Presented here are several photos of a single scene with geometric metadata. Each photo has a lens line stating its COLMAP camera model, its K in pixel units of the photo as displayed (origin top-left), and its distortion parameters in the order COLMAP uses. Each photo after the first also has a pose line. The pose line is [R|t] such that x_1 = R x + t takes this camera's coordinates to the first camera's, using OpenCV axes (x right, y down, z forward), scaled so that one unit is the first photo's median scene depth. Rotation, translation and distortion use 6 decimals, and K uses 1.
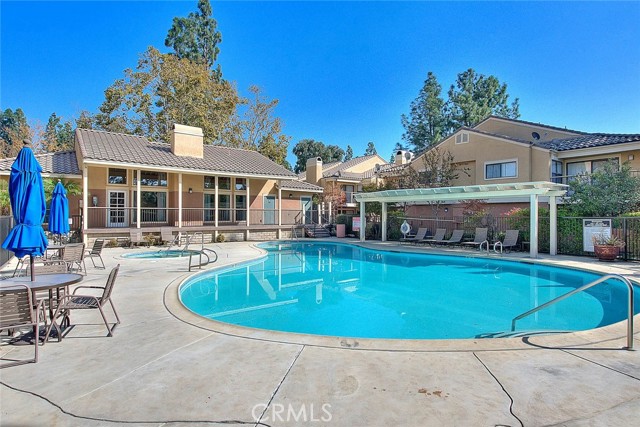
lens RADIAL K [[332.3, 0, 320.0], [0, 332.3, 216.2], [0, 0, 1]] dist [-0.002493, -0.000136]
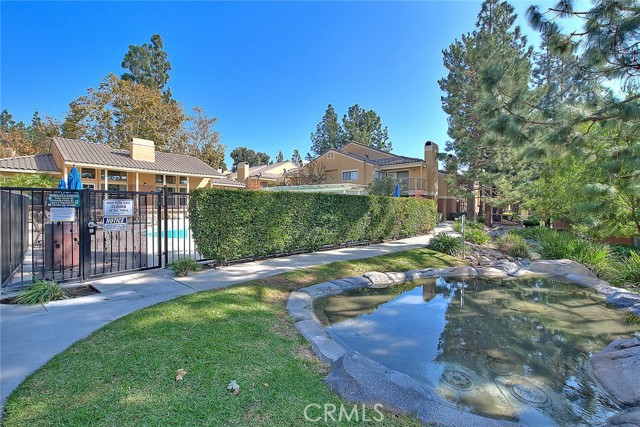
lens RADIAL K [[272.1, 0, 320.2], [0, 272.1, 208.8], [0, 0, 1]] dist [-0.001381, -0.000409]
pose [[0.979424, 0.002019, 0.201804, 0.079390], [-0.003151, 0.999981, 0.005288, 0.014042], [-0.201789, -0.005815, 0.979412, -0.210399]]
